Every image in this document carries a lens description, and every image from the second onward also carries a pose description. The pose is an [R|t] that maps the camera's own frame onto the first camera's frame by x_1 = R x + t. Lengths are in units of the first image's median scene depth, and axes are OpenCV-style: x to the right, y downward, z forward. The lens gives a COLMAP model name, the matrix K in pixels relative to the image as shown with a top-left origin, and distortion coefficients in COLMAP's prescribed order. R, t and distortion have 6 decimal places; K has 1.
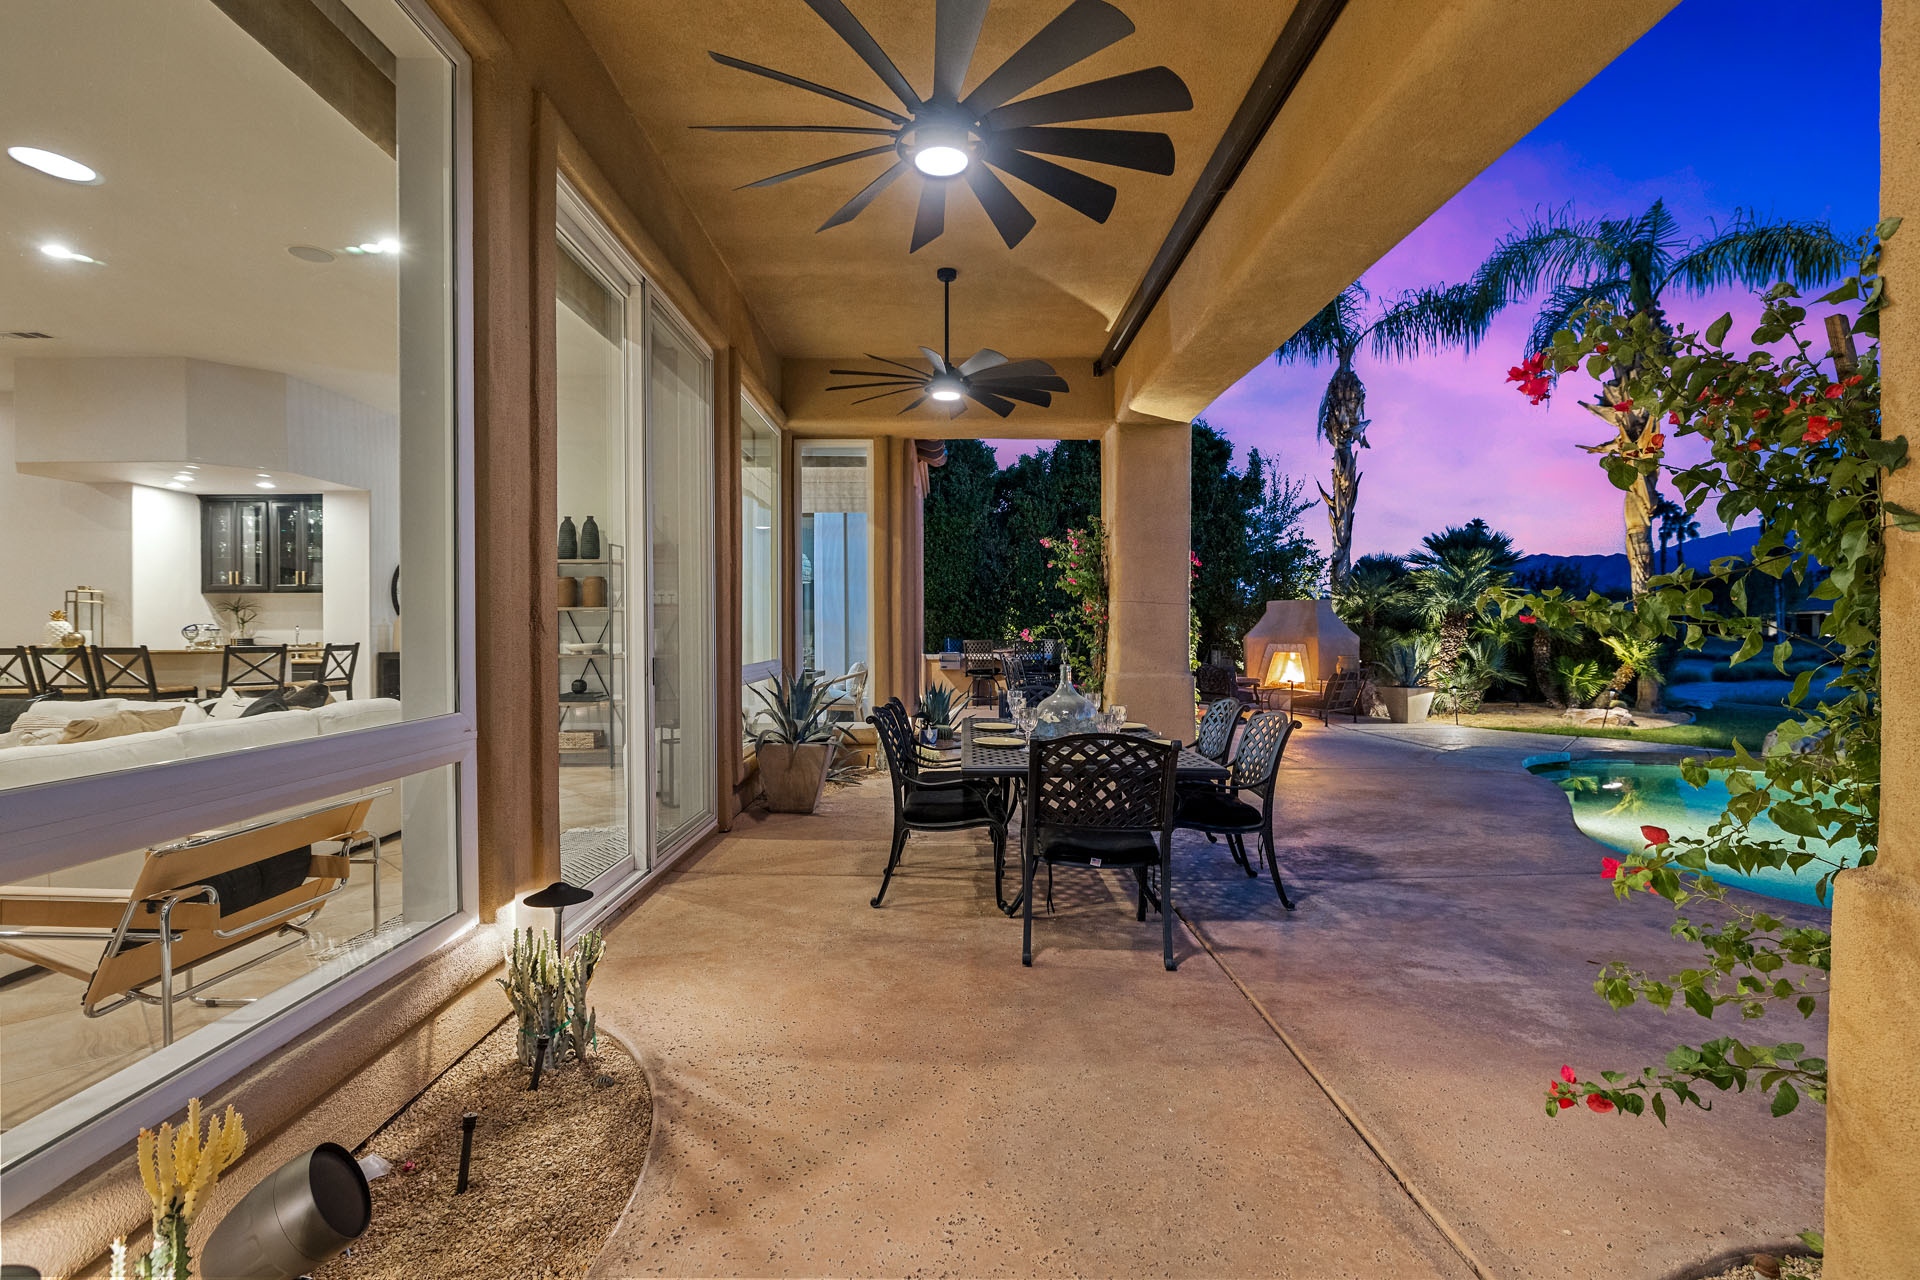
lens RADIAL K [[903.7, 0, 960.9], [0, 903.7, 632.2], [0, 0, 1]] dist [-0.006077, 0.001636]
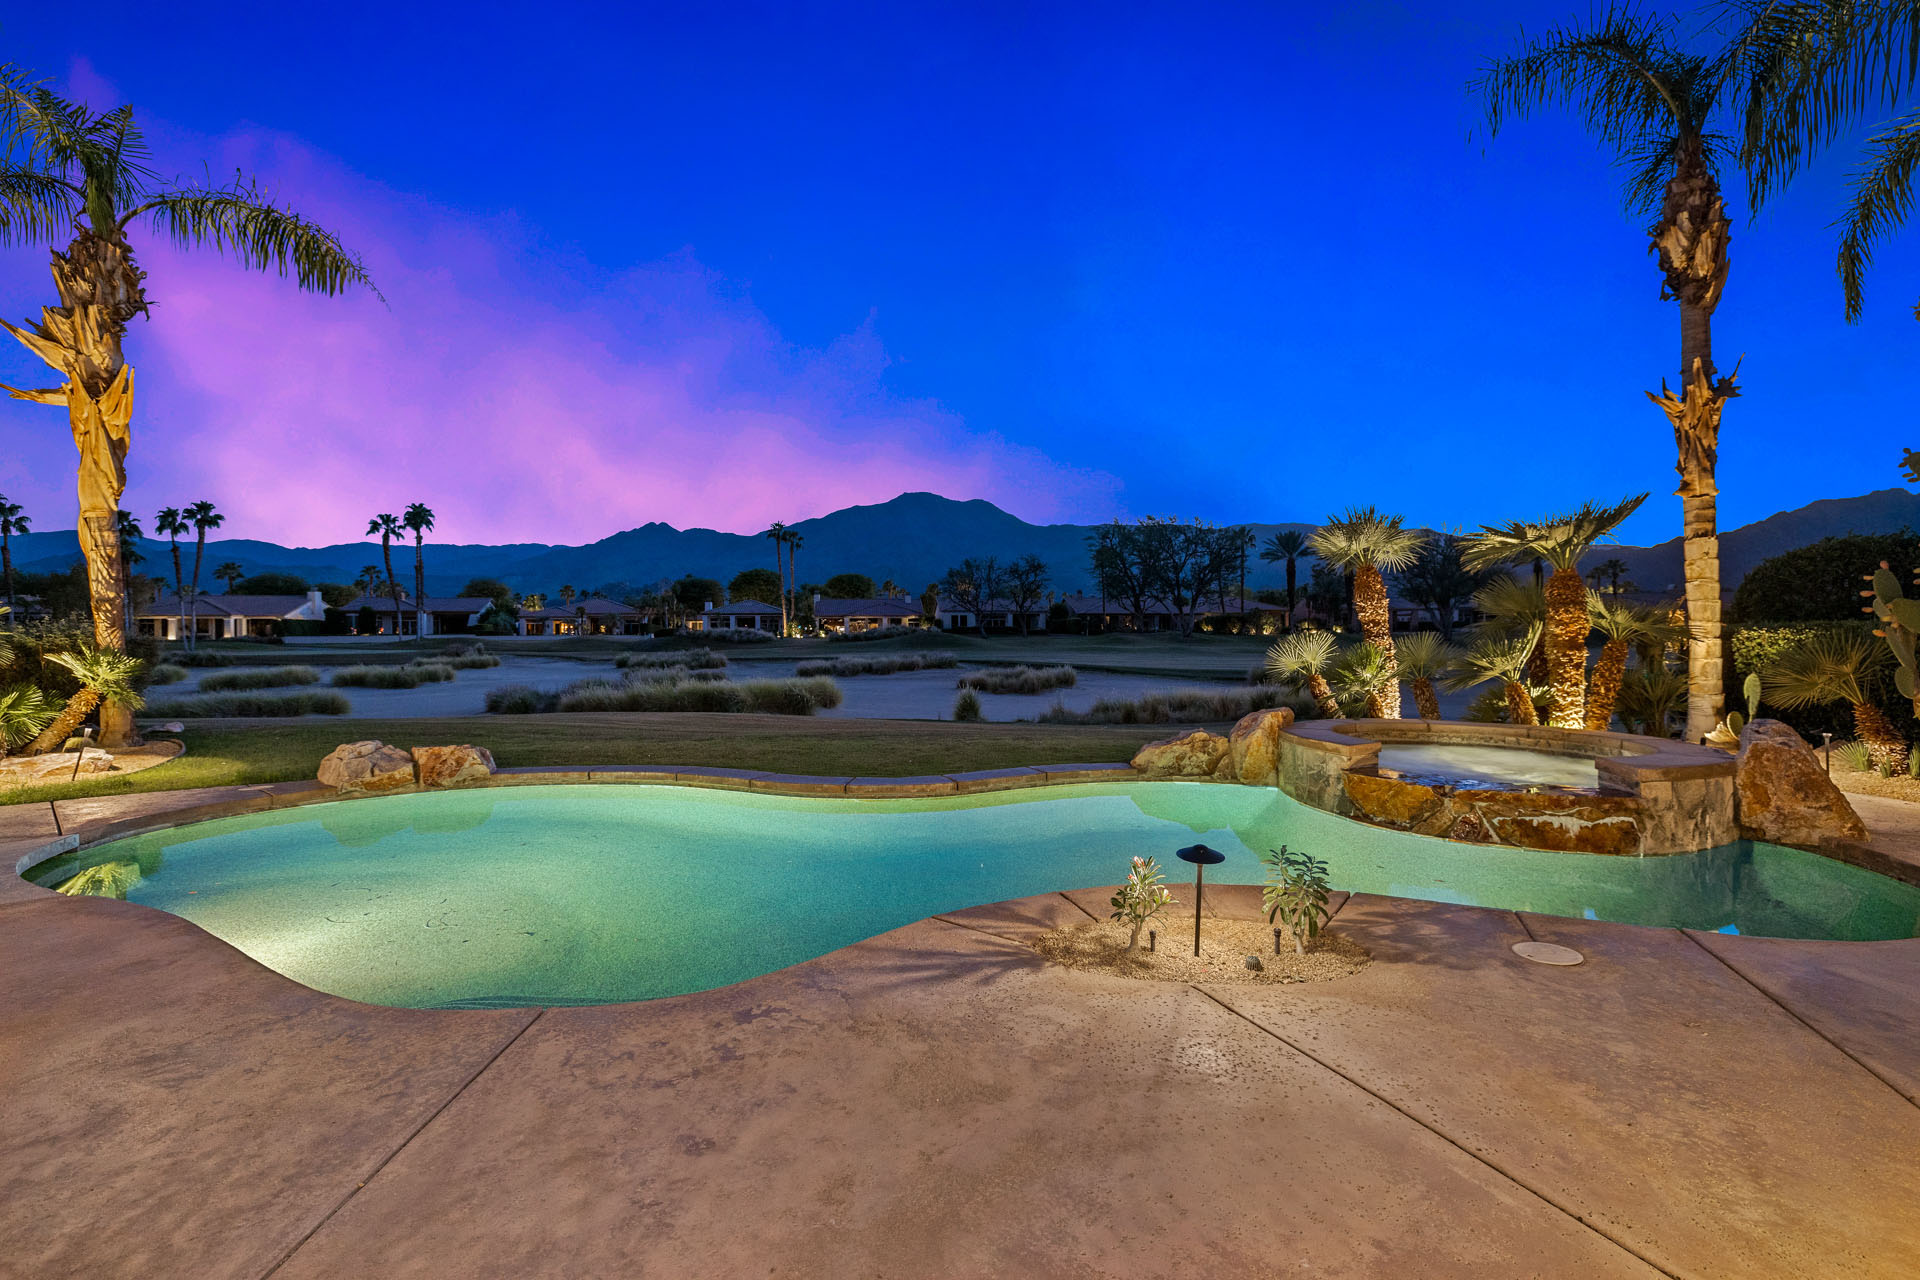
lens RADIAL K [[801.5, 0, 962.0], [0, 801.5, 630.9], [0, 0, 1]] dist [-0.000567, -0.000075]
pose [[0.004989, -0.000639, 0.999987, 0.064992], [0.005271, 0.999986, 0.000613, -0.009185], [-0.999974, 0.005268, 0.004992, 0.253511]]
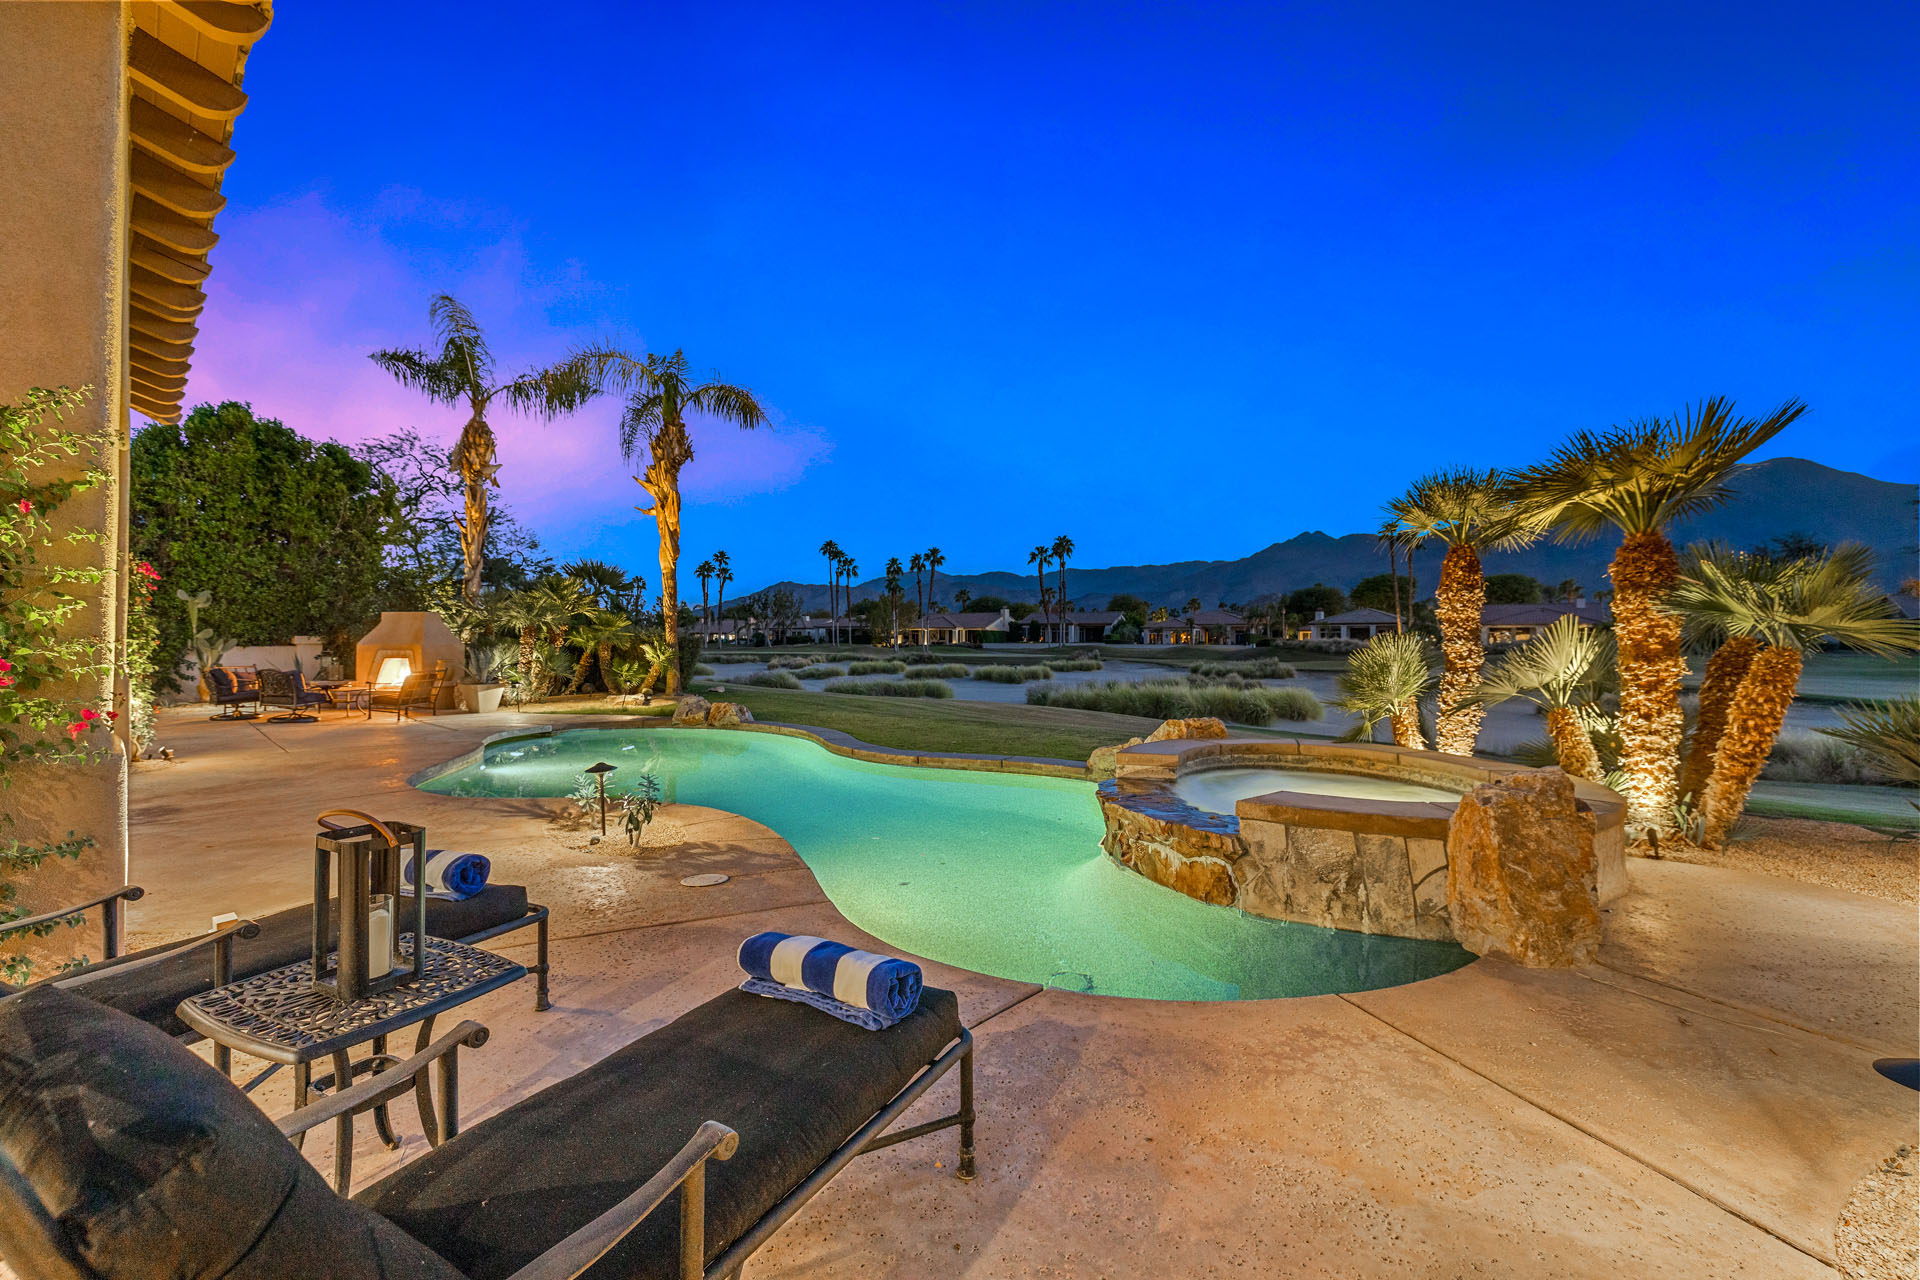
lens RADIAL K [[801.5, 0, 955.9], [0, 801.5, 631.4], [0, 0, 1]] dist [-0.000567, -0.000075]
pose [[0.707419, 0.011731, 0.706697, 0.168076], [-0.003493, 0.999908, -0.013102, -0.000303], [-0.706786, 0.006800, 0.707395, -0.243478]]
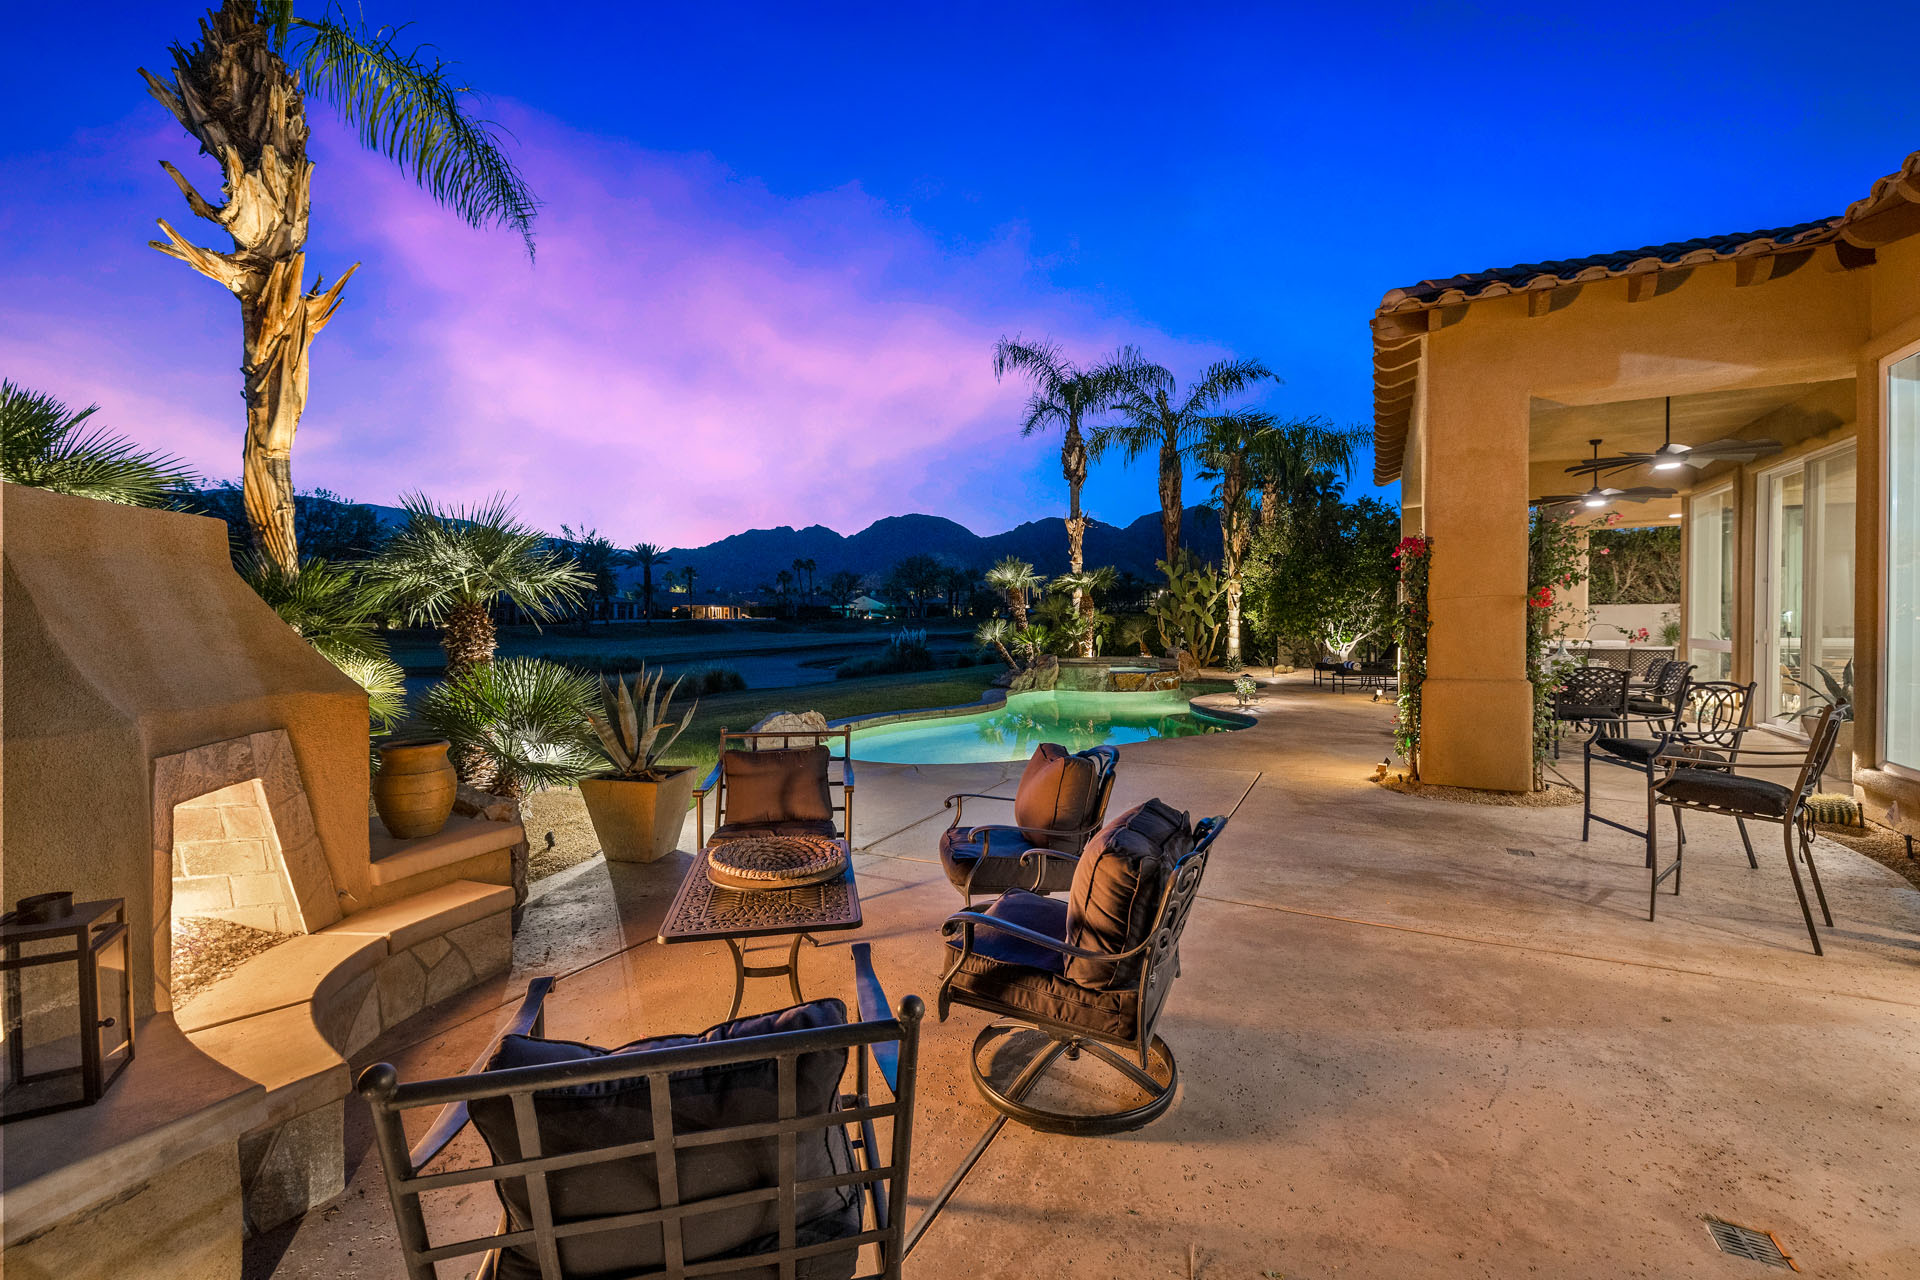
lens RADIAL K [[801.5, 0, 959.5], [0, 801.5, 637.0], [0, 0, 1]] dist [-0.000567, -0.000075]
pose [[-0.878353, -0.002658, 0.478005, 0.170149], [0.011004, 0.999607, 0.025778, -0.013123], [-0.477886, 0.027902, -0.877979, 1.229344]]
